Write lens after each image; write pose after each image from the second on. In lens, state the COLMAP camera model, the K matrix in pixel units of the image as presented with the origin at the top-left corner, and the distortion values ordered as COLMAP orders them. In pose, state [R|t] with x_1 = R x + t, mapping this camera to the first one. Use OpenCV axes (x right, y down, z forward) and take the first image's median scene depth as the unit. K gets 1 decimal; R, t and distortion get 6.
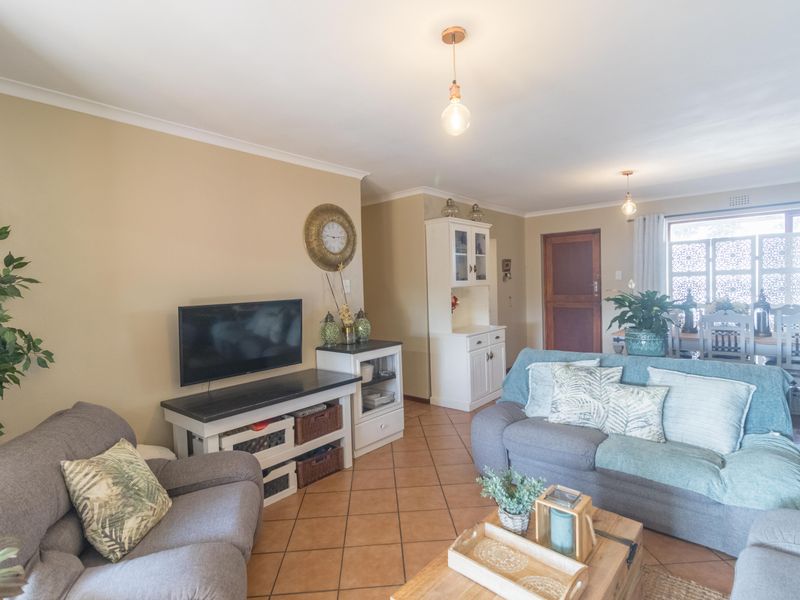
lens RADIAL K [[406.0, 0, 404.1], [0, 406.0, 296.1], [0, 0, 1]] dist [0.000087, 0.001903]
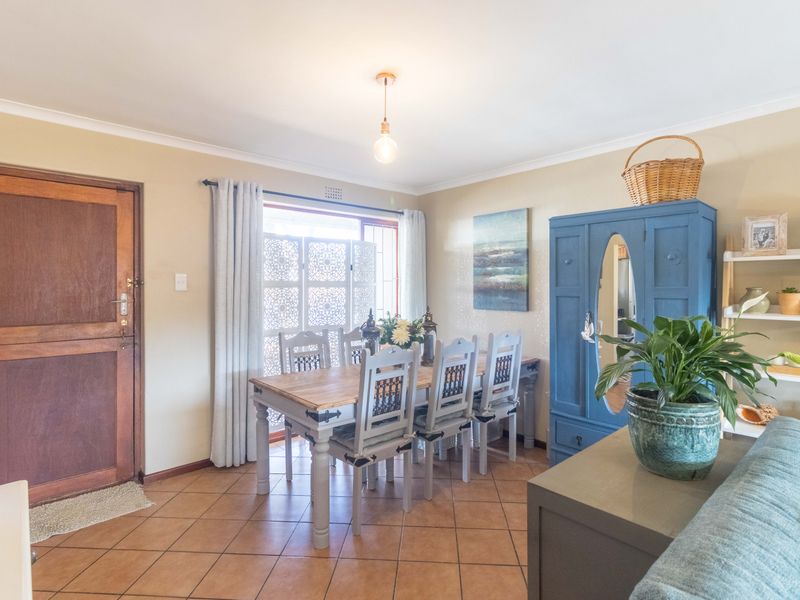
lens RADIAL K [[425.0, 0, 402.6], [0, 425.0, 292.3], [0, 0, 1]] dist [0.000313, 0.001853]
pose [[0.106836, 0.010102, 0.994225, 0.042968], [0.022186, 0.999675, -0.012541, -0.059820], [-0.994029, 0.023398, 0.106577, 1.539529]]
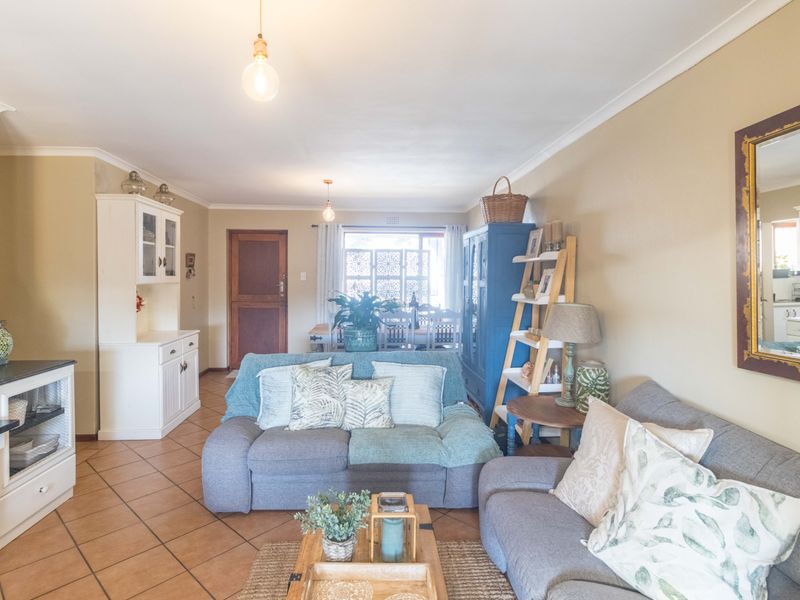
lens RADIAL K [[425.0, 0, 398.7], [0, 425.0, 285.6], [0, 0, 1]] dist [0.000313, 0.001853]
pose [[0.732586, 0.023446, 0.680271, -0.087689], [-0.007103, 0.999615, -0.026804, -0.000368], [-0.680638, 0.014804, 0.732471, 0.066621]]
